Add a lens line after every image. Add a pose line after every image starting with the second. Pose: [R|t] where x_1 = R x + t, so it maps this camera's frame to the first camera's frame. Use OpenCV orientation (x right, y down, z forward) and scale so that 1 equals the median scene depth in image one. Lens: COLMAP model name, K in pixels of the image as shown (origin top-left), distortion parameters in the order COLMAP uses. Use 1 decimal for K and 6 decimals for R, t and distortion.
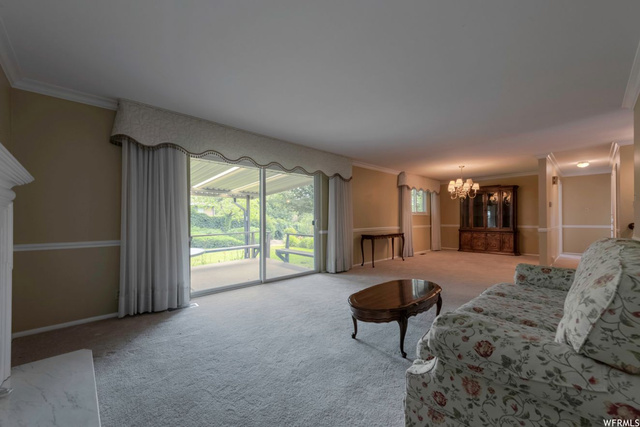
lens RADIAL K [[255.9, 0, 319.0], [0, 255.9, 218.5], [0, 0, 1]] dist [0.015545, -0.003600]
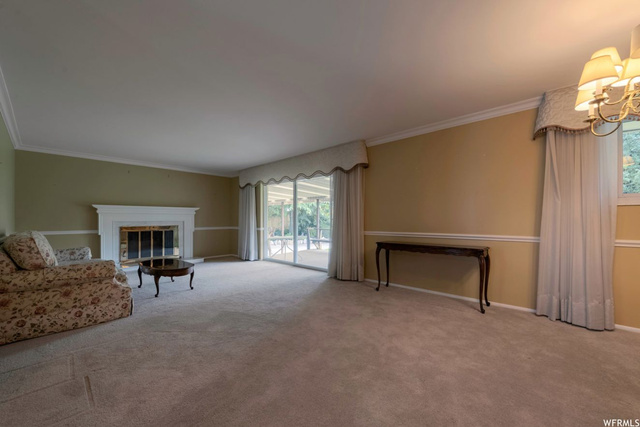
lens RADIAL K [[255.9, 0, 324.2], [0, 255.9, 218.2], [0, 0, 1]] dist [0.015545, -0.003600]
pose [[0.065817, 0.005359, -0.997817, 0.648783], [0.011816, 0.999911, 0.006149, -0.003400], [0.997762, -0.012195, 0.065748, 0.607849]]
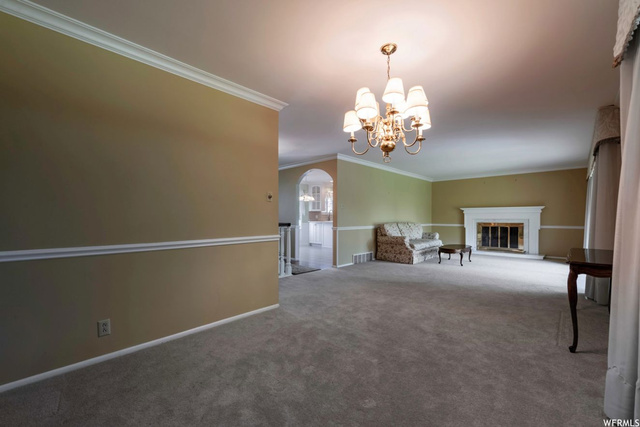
lens RADIAL K [[273.5, 0, 319.9], [0, 273.5, 215.5], [0, 0, 1]] dist [0.004150, 0.000158]
pose [[-0.999666, 0.009009, -0.024218, 0.554616], [0.009399, 0.999827, -0.016031, 0.001071], [0.024069, -0.016253, -0.999578, 1.149231]]
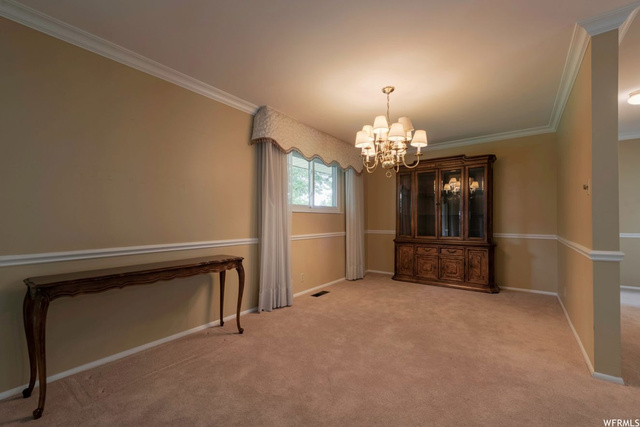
lens RADIAL K [[273.5, 0, 321.0], [0, 273.5, 218.9], [0, 0, 1]] dist [0.004150, 0.000158]
pose [[0.983760, 0.005120, 0.179416, 0.323236], [-0.005666, 0.999981, 0.002530, -0.001850], [-0.179400, -0.003506, 0.983770, 0.514141]]
